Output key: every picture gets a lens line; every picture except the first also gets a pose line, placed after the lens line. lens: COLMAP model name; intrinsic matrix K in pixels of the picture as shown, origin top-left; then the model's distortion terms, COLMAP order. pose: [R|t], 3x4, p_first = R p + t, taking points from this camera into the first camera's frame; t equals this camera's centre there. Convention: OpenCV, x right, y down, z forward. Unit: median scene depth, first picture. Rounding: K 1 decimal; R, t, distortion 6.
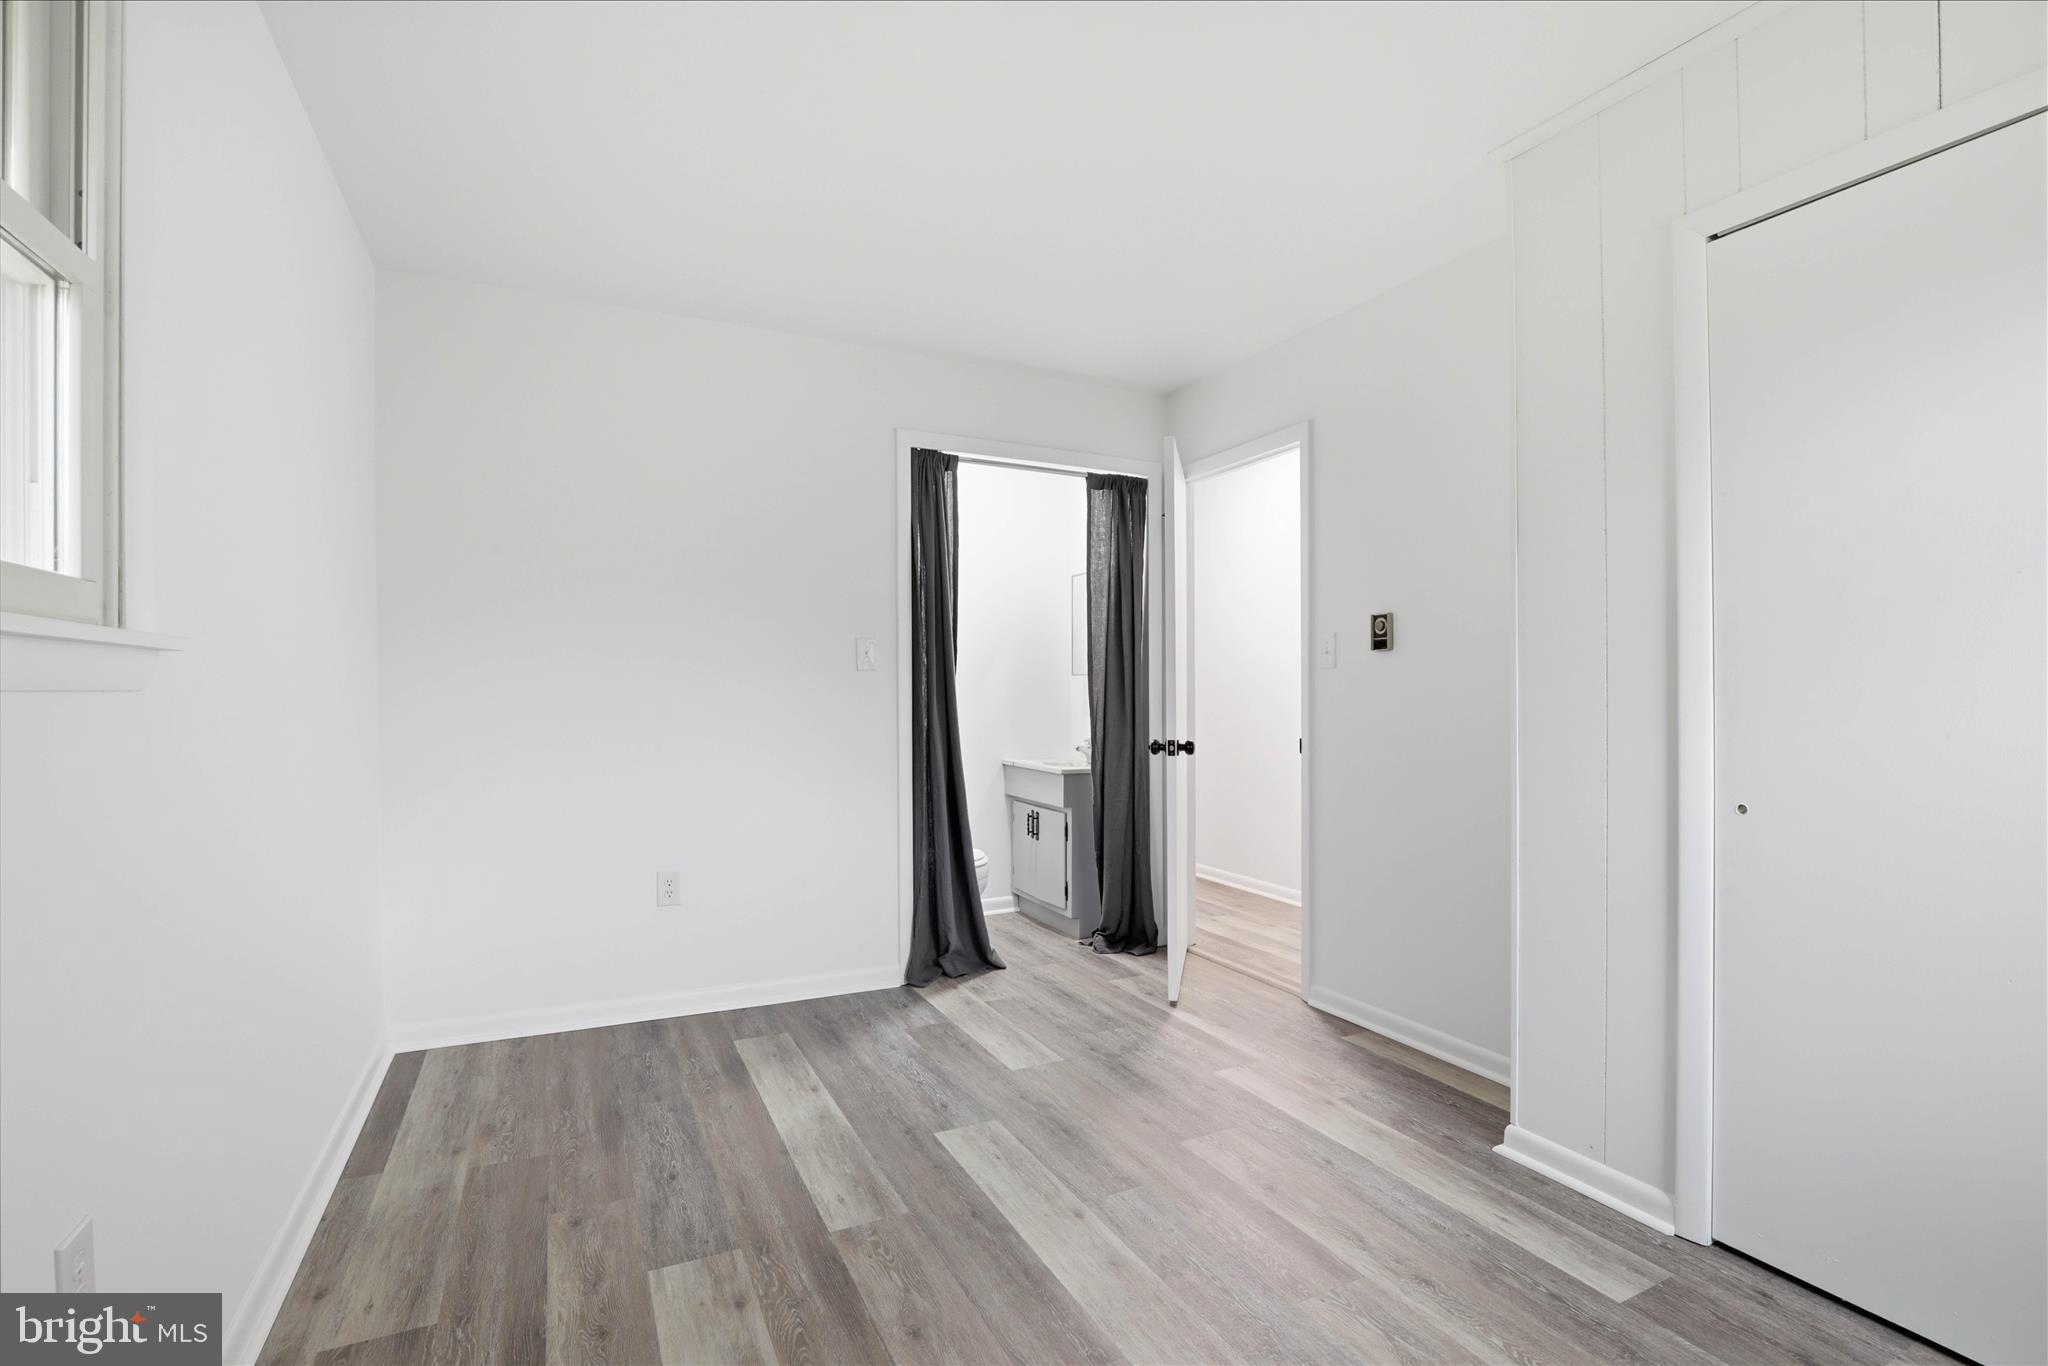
lens RADIAL K [[940.1, 0, 1038.2], [0, 940.1, 692.1], [0, 0, 1]] dist [-0.033229, 0.004421]
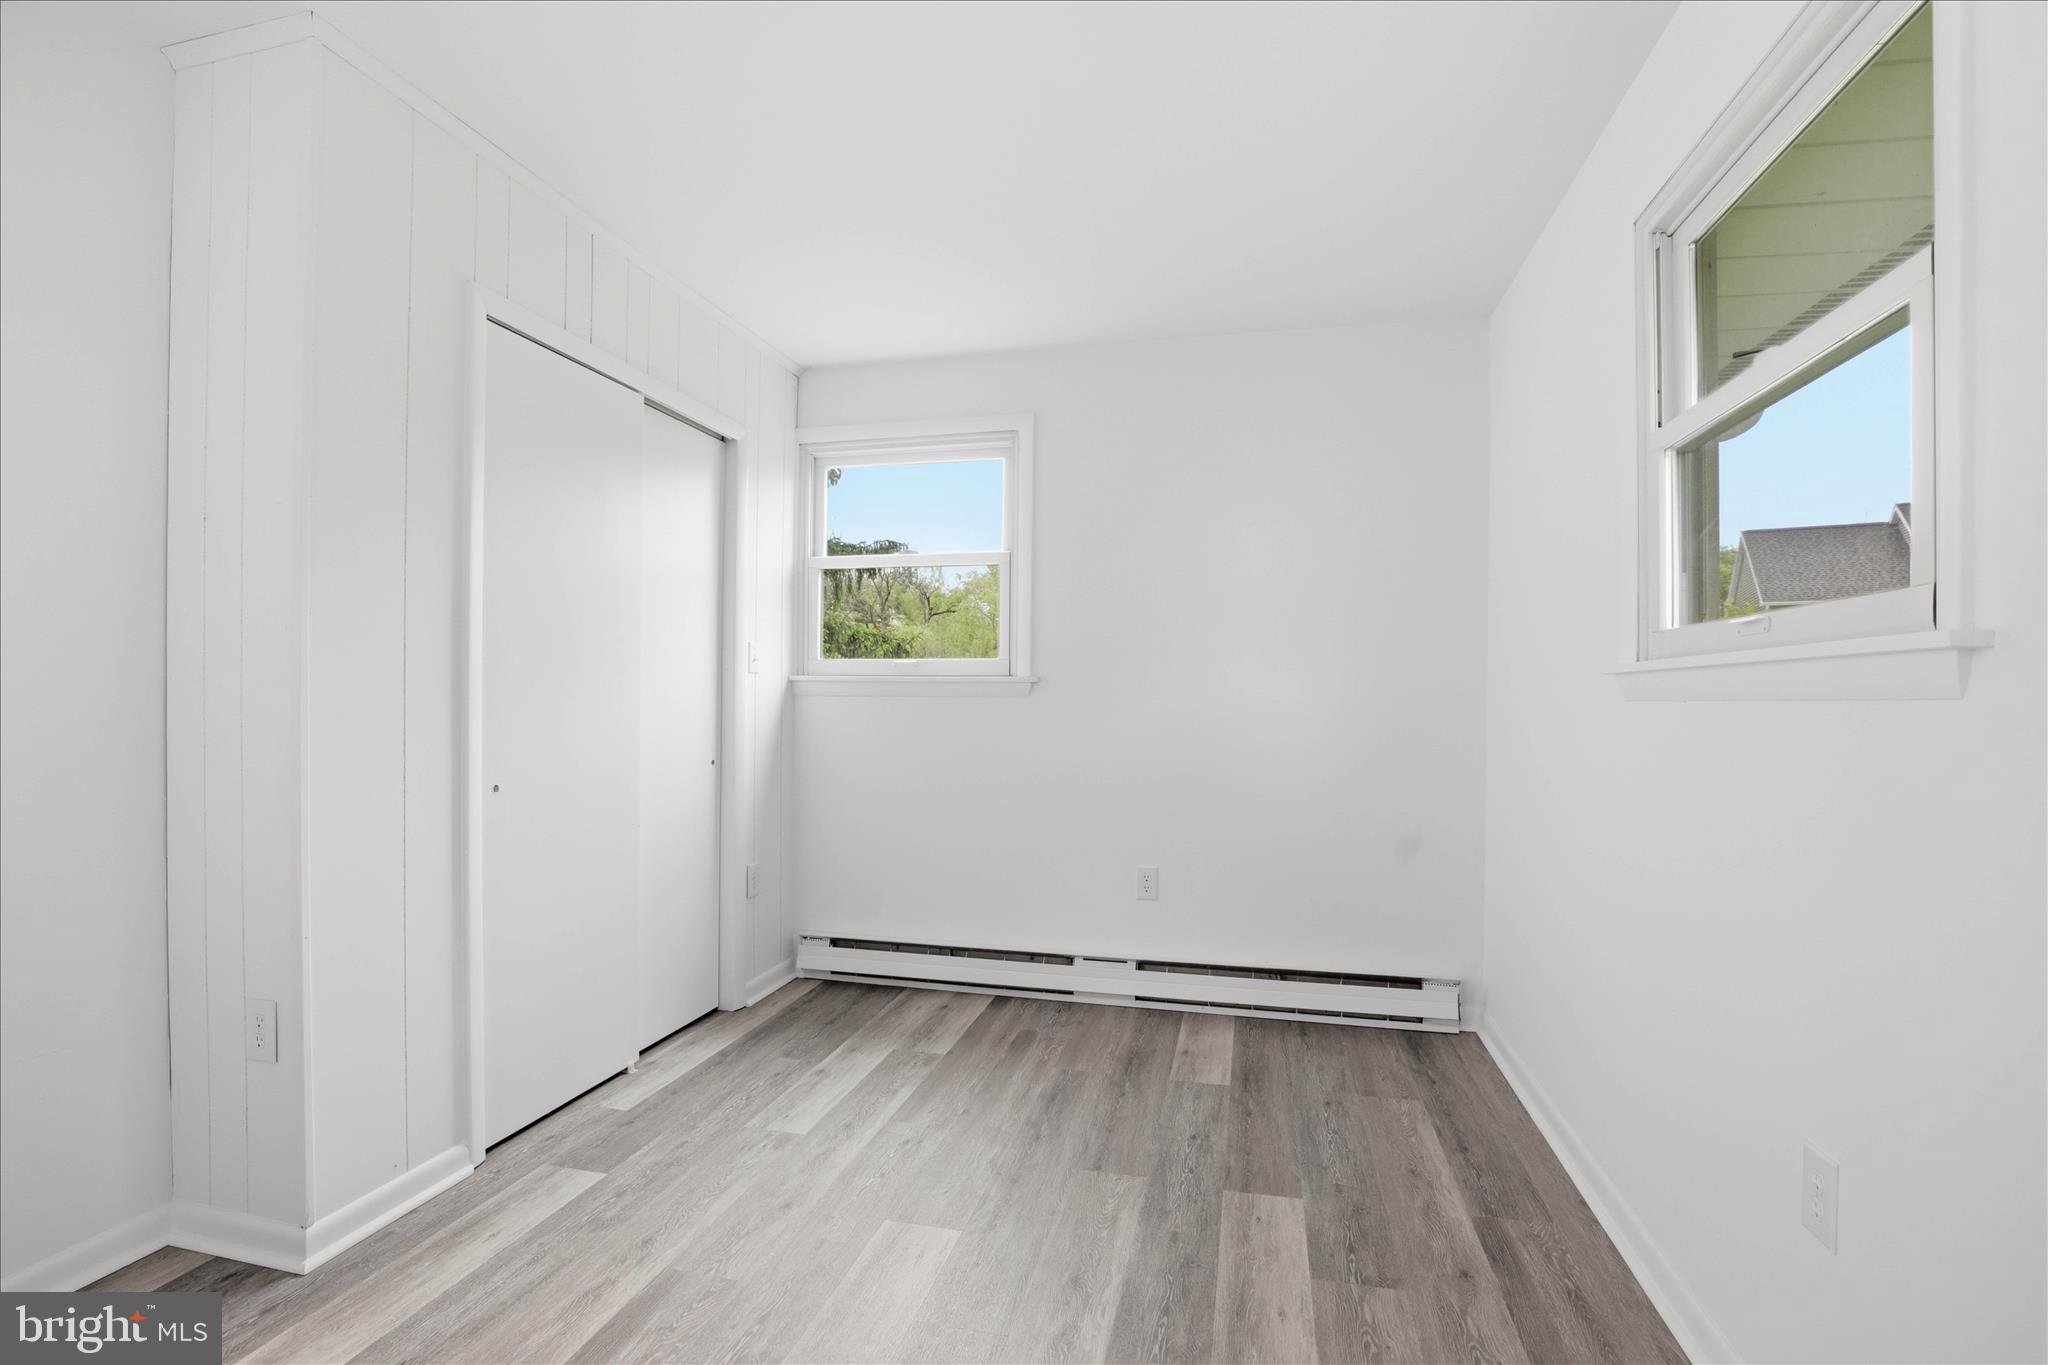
lens RADIAL K [[940.1, 0, 1038.2], [0, 940.1, 691.6], [0, 0, 1]] dist [-0.033229, 0.004421]
pose [[-0.766825, -0.003081, 0.641849, -0.533574], [-0.008870, 0.999944, -0.005797, -0.002988], [-0.641795, -0.010138, -0.766809, 1.317825]]
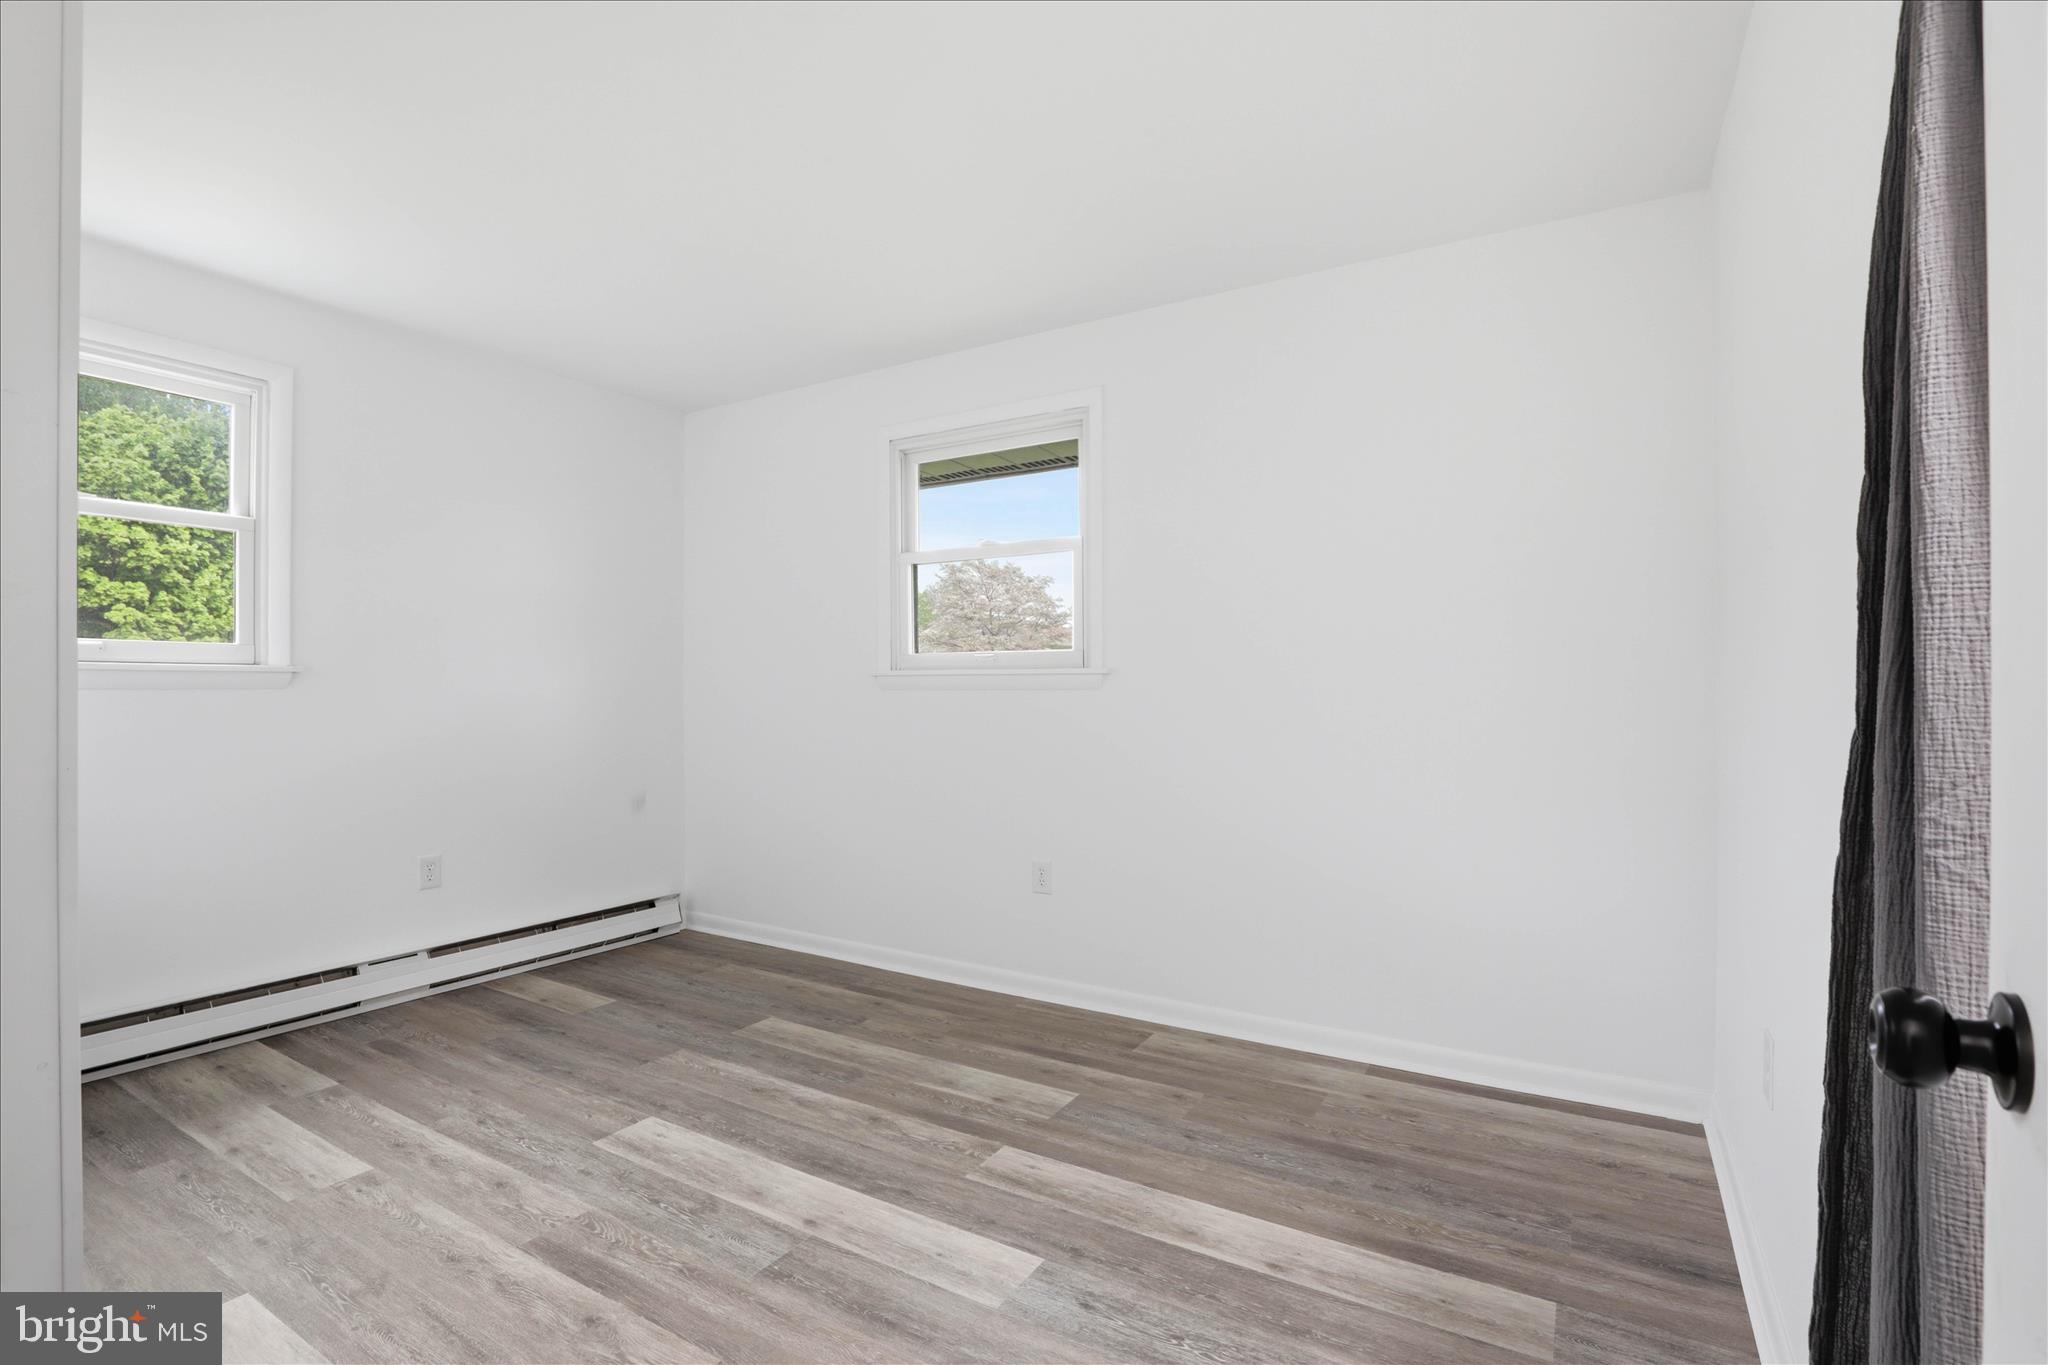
lens RADIAL K [[940.1, 0, 1038.2], [0, 940.1, 691.6], [0, 0, 1]] dist [-0.033229, 0.004421]
pose [[-0.847143, 0.002809, -0.531358, 0.349781], [0.000725, 0.999991, 0.004129, -0.004815], [0.531365, 0.003113, -0.847137, 1.904410]]
